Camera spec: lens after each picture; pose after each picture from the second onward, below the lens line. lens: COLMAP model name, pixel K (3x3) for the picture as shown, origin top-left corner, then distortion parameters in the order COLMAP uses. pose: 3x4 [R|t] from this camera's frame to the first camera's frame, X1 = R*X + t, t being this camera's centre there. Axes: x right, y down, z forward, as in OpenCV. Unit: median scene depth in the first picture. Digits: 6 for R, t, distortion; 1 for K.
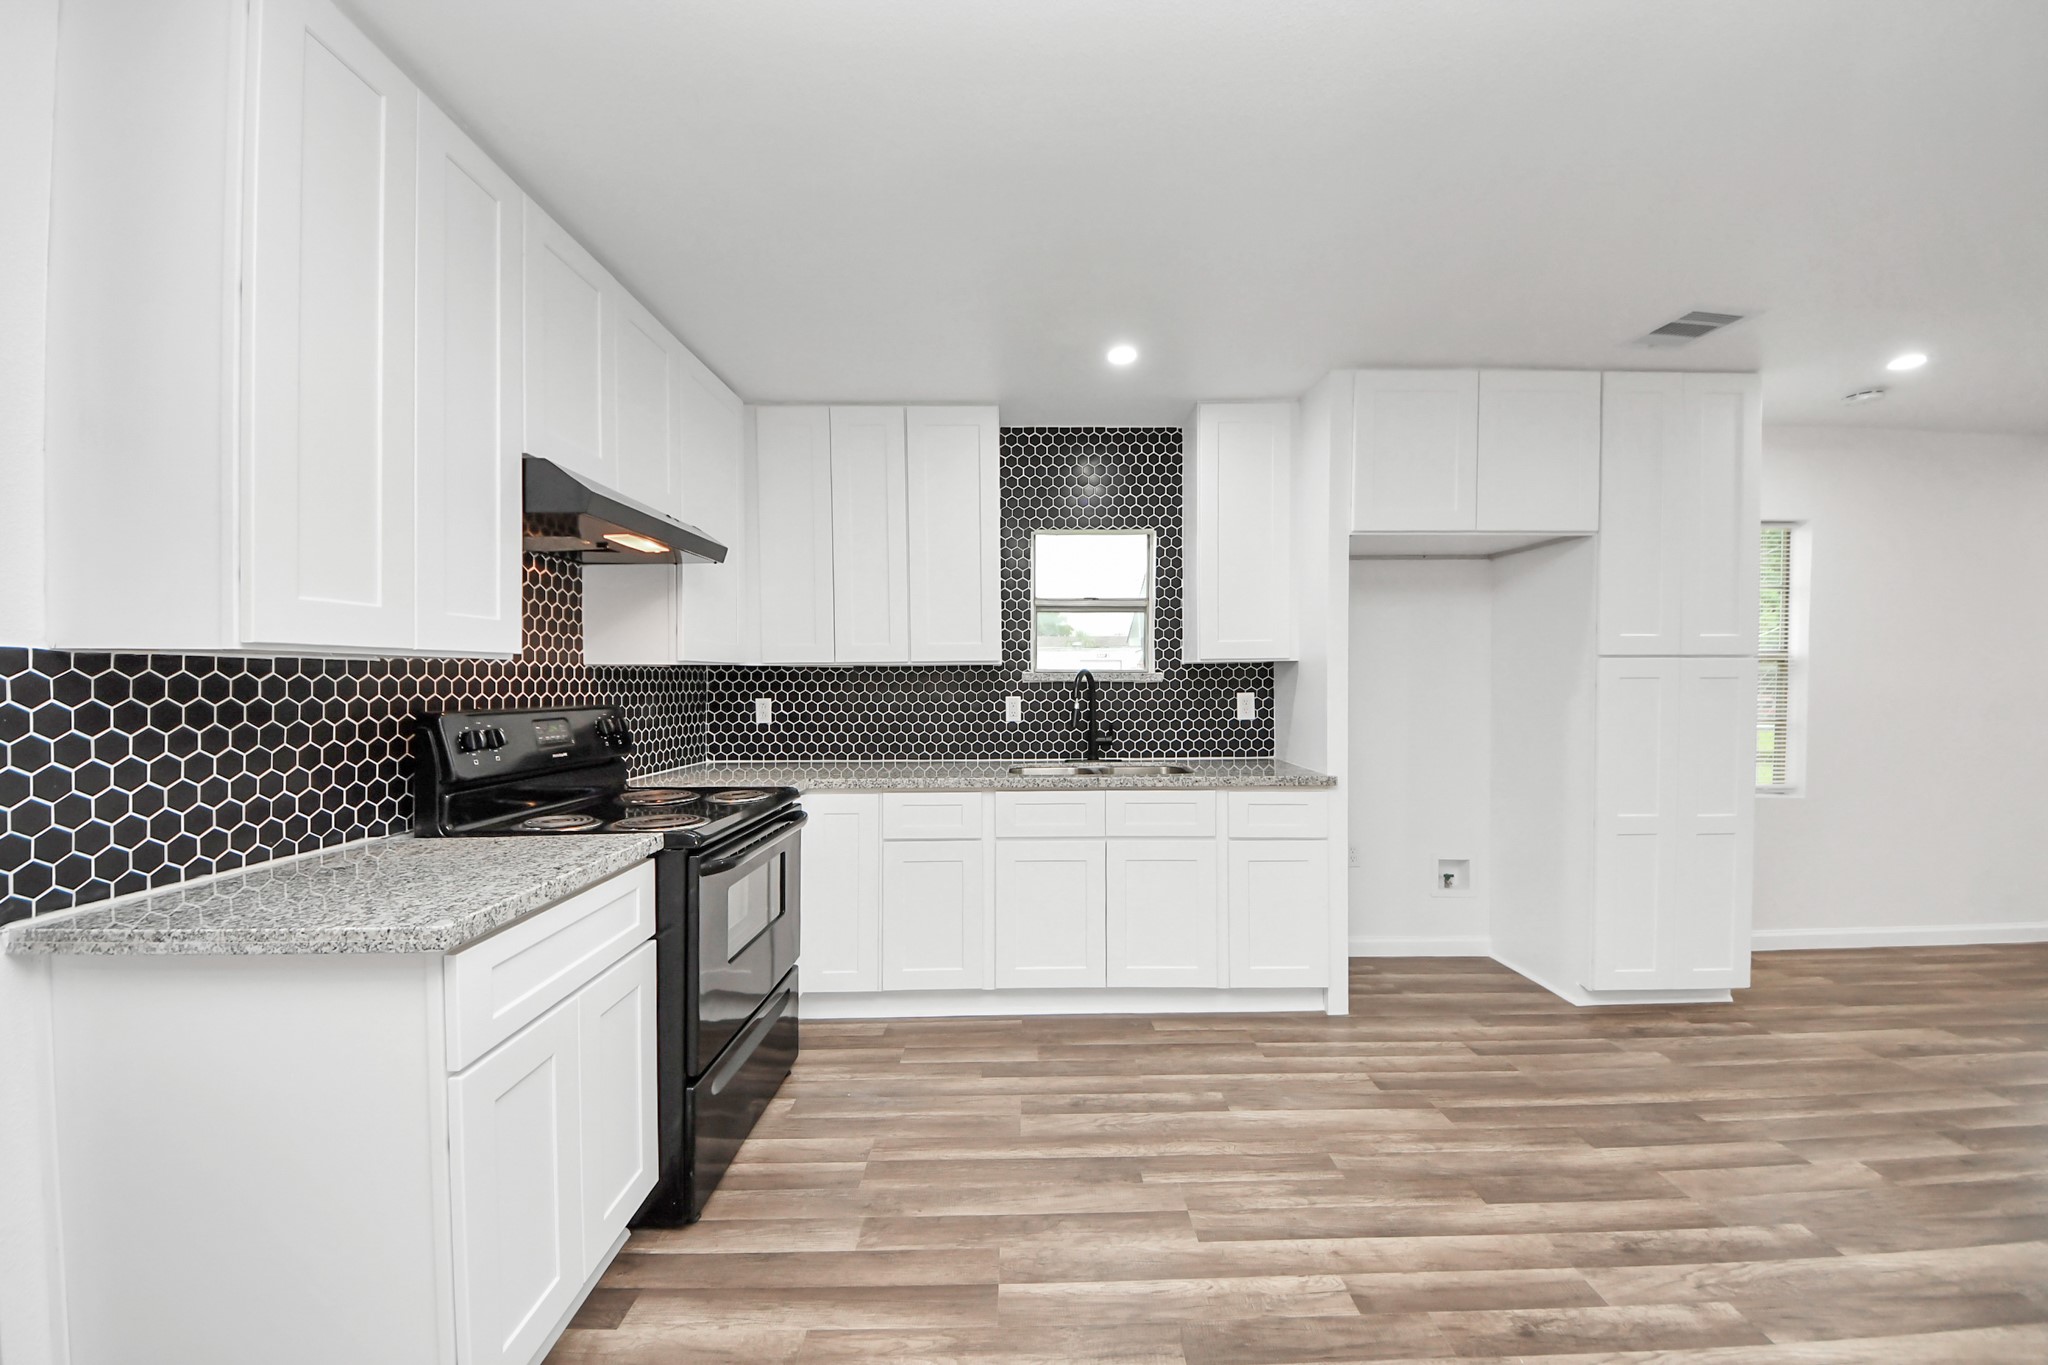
lens RADIAL K [[734.2, 0, 1044.9], [0, 734.2, 685.3], [0, 0, 1]] dist [0.011473, -0.009004]
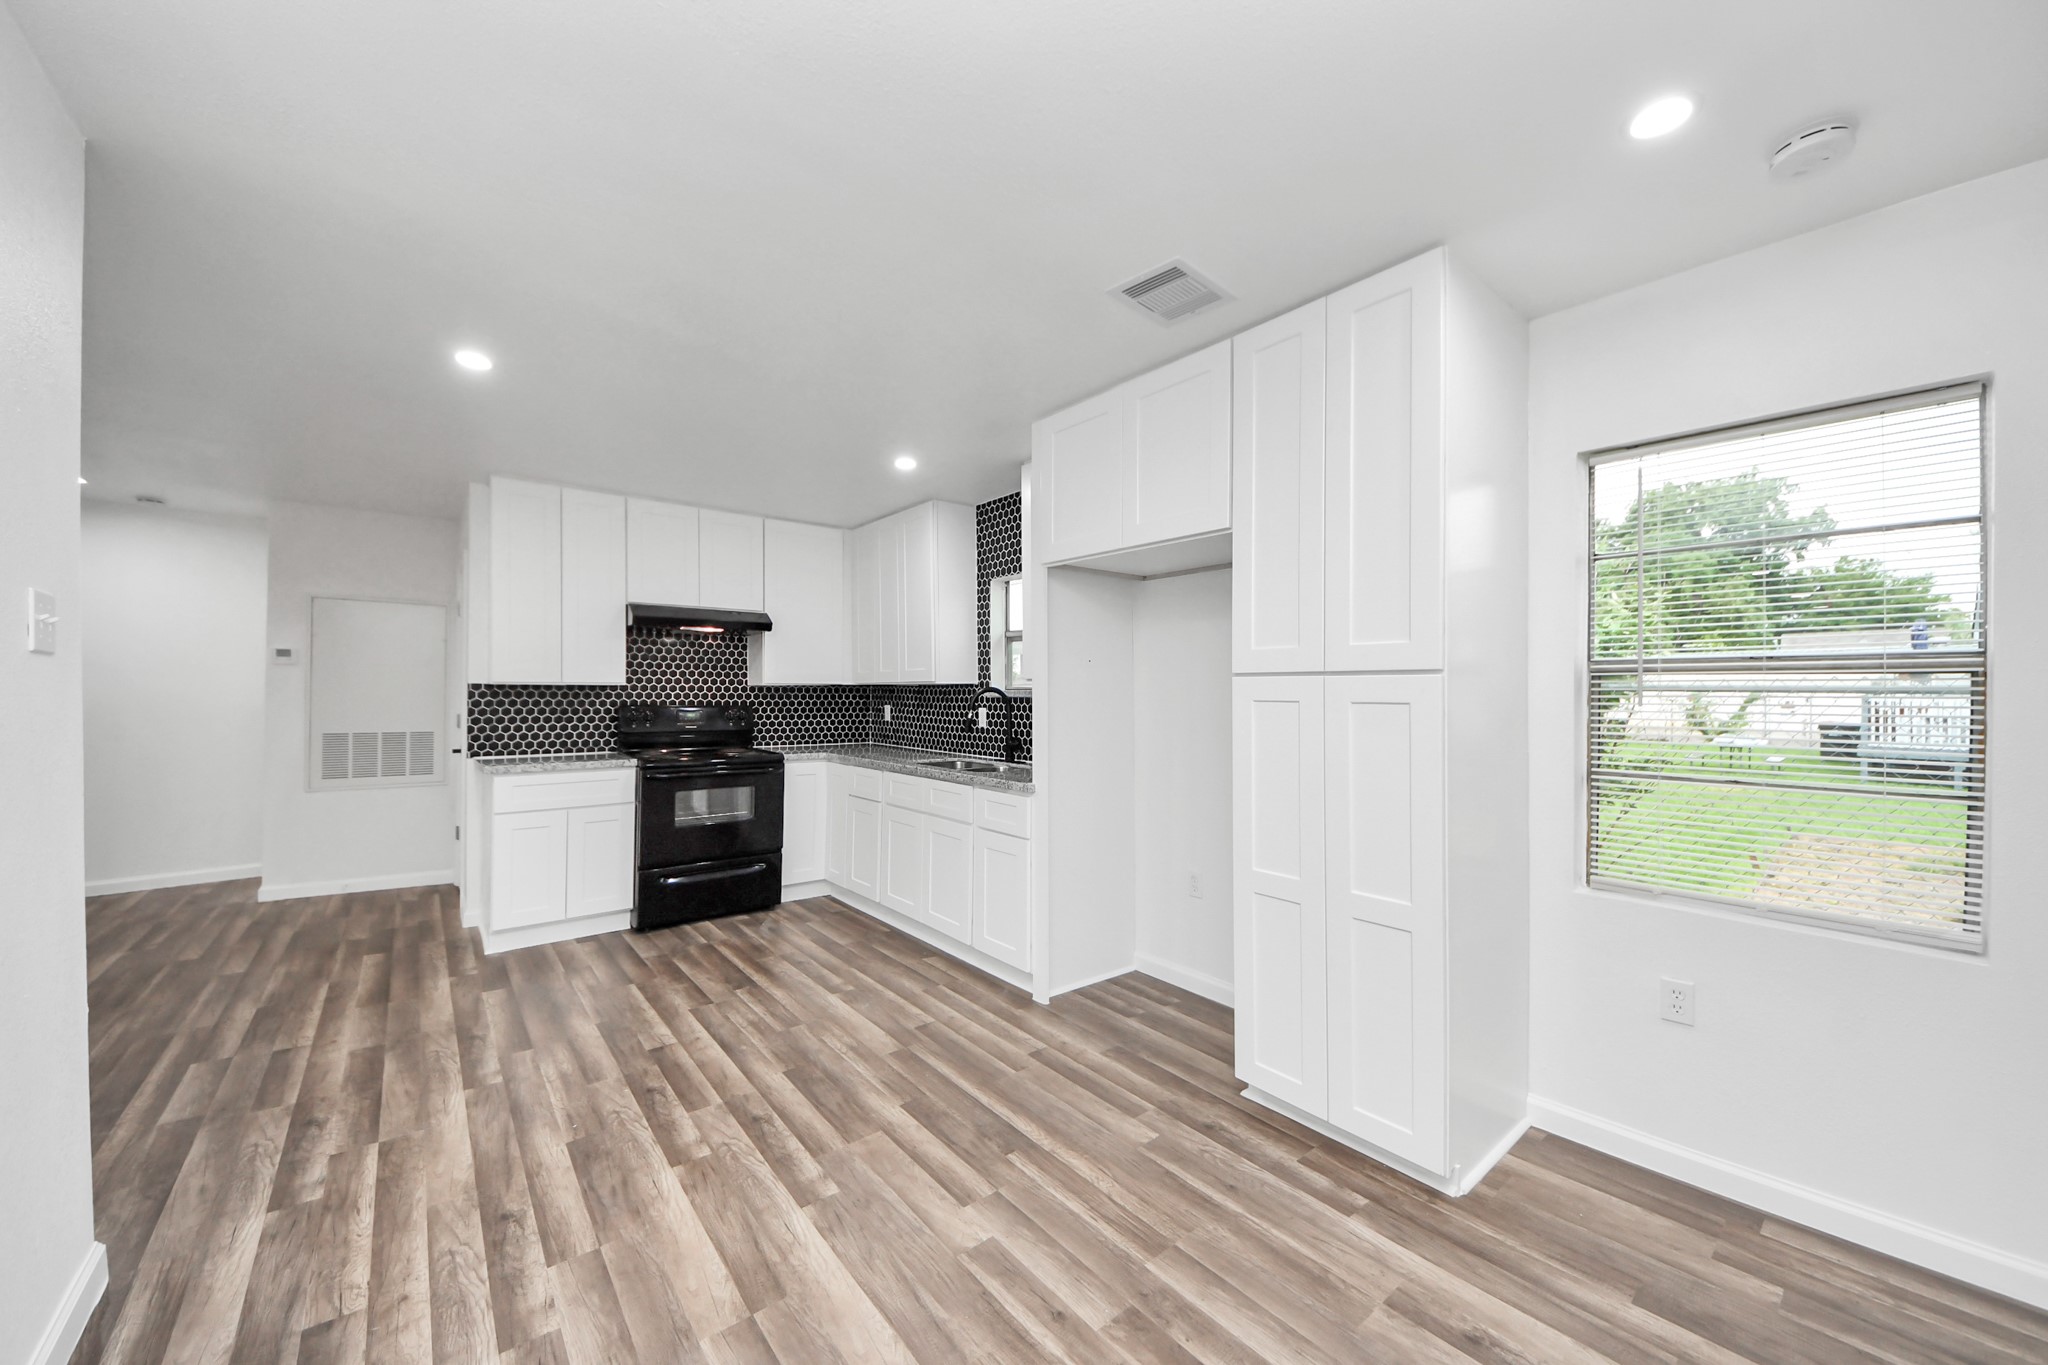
lens RADIAL K [[734.2, 0, 1037.8], [0, 734.2, 682.1], [0, 0, 1]] dist [0.011473, -0.009004]
pose [[0.631157, -0.004671, -0.775641, 1.041454], [-0.012026, 0.999803, -0.015807, -0.010959], [0.775562, 0.019305, 0.630977, 0.250498]]
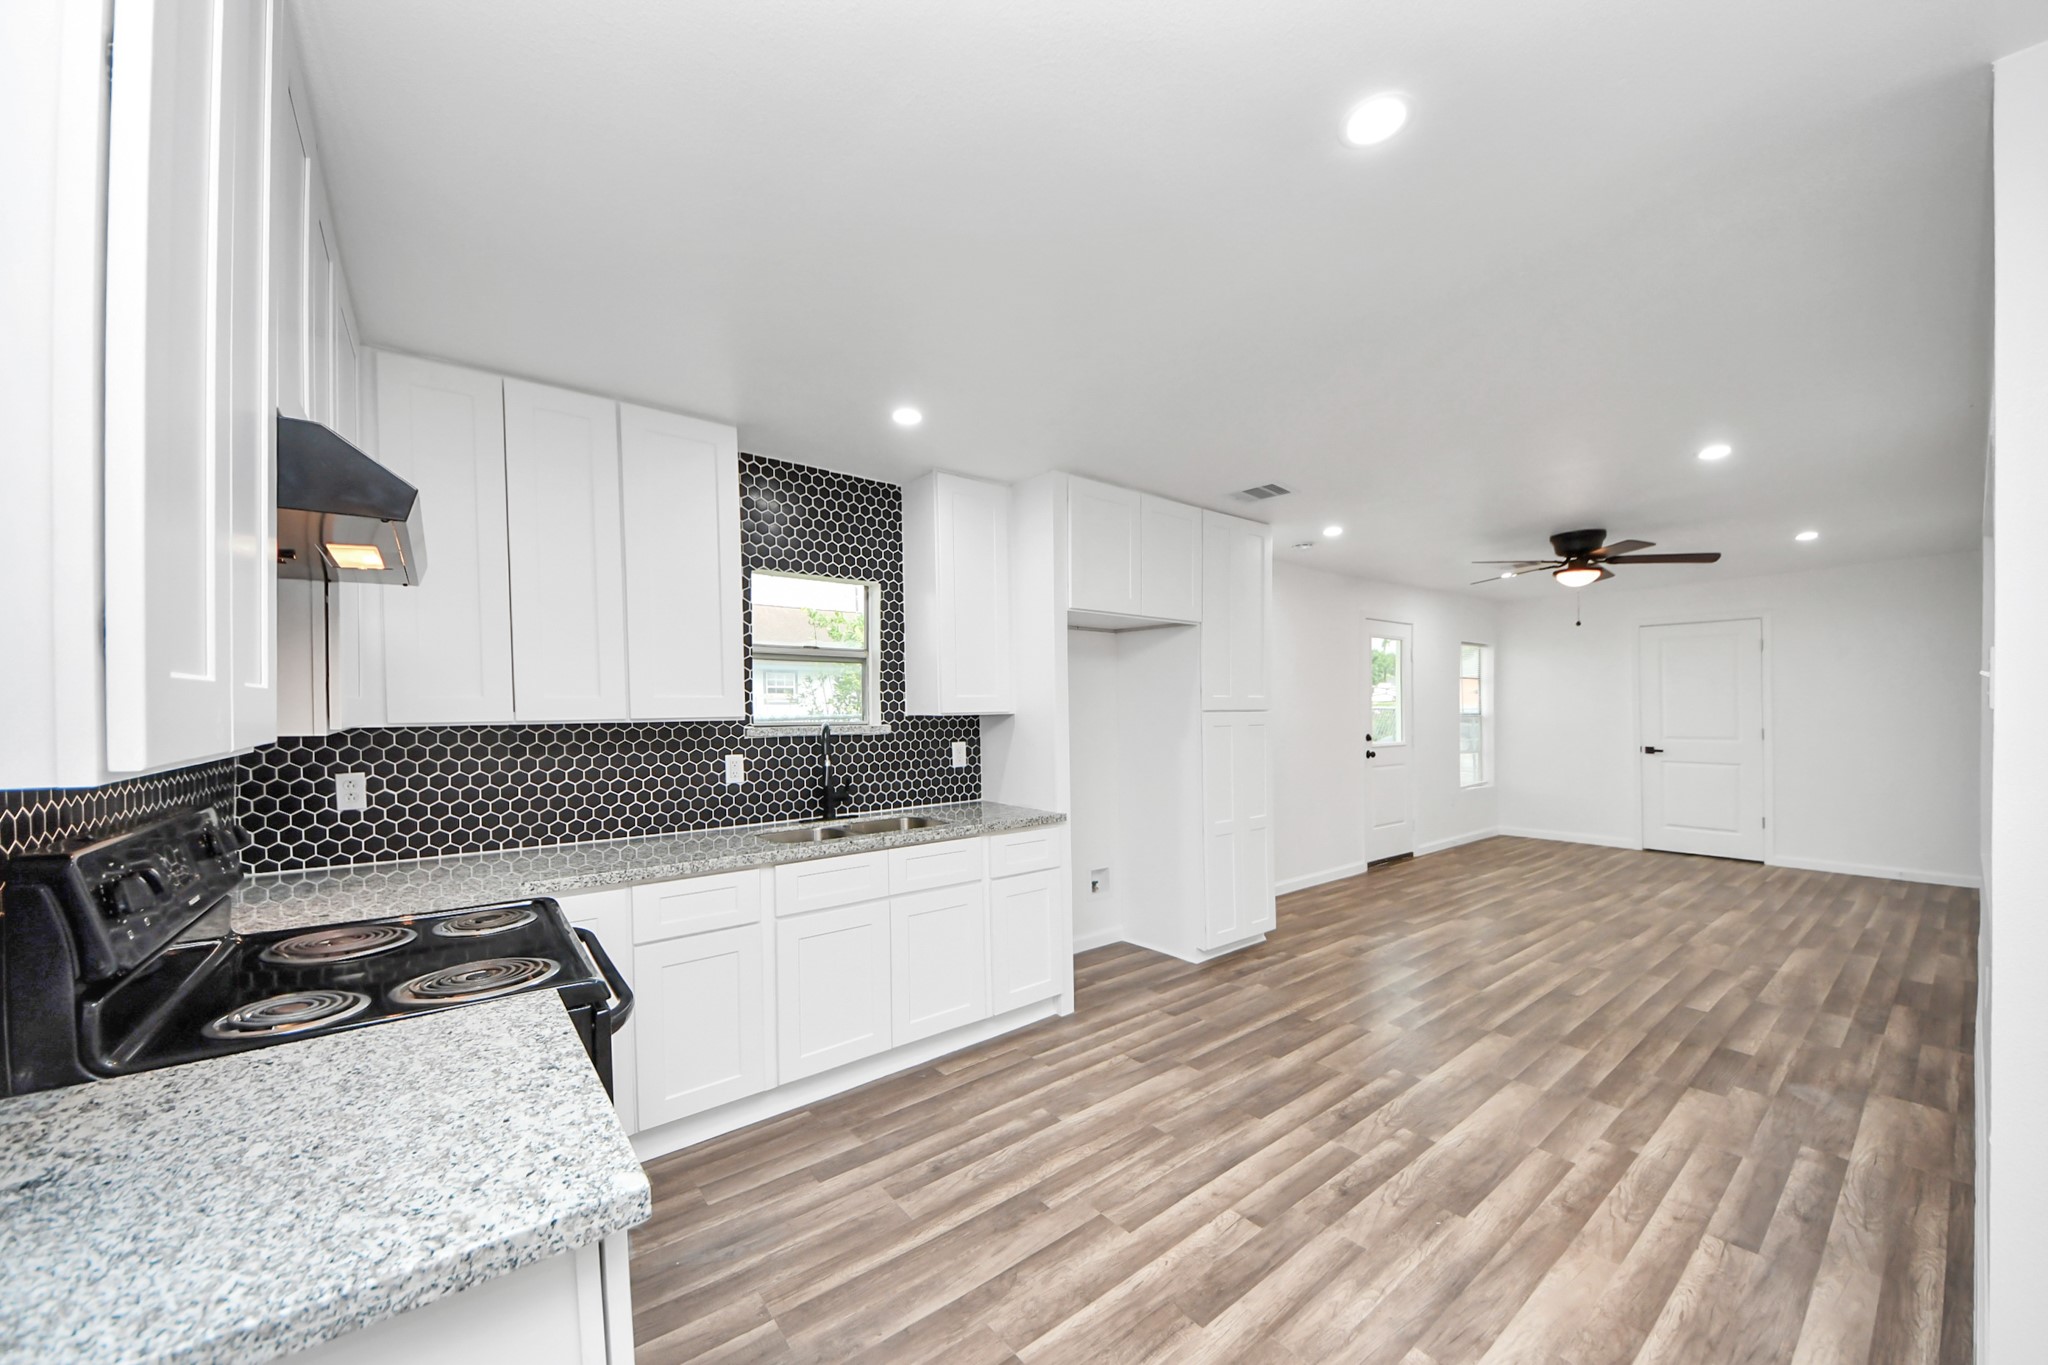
lens RADIAL K [[734.2, 0, 1019.0], [0, 734.2, 716.7], [0, 0, 1]] dist [0.011473, -0.009004]
pose [[0.805705, -0.012852, 0.592178, -0.293702], [0.014072, 0.999898, 0.002555, -0.028528], [-0.592150, 0.006274, 0.805803, 0.081524]]
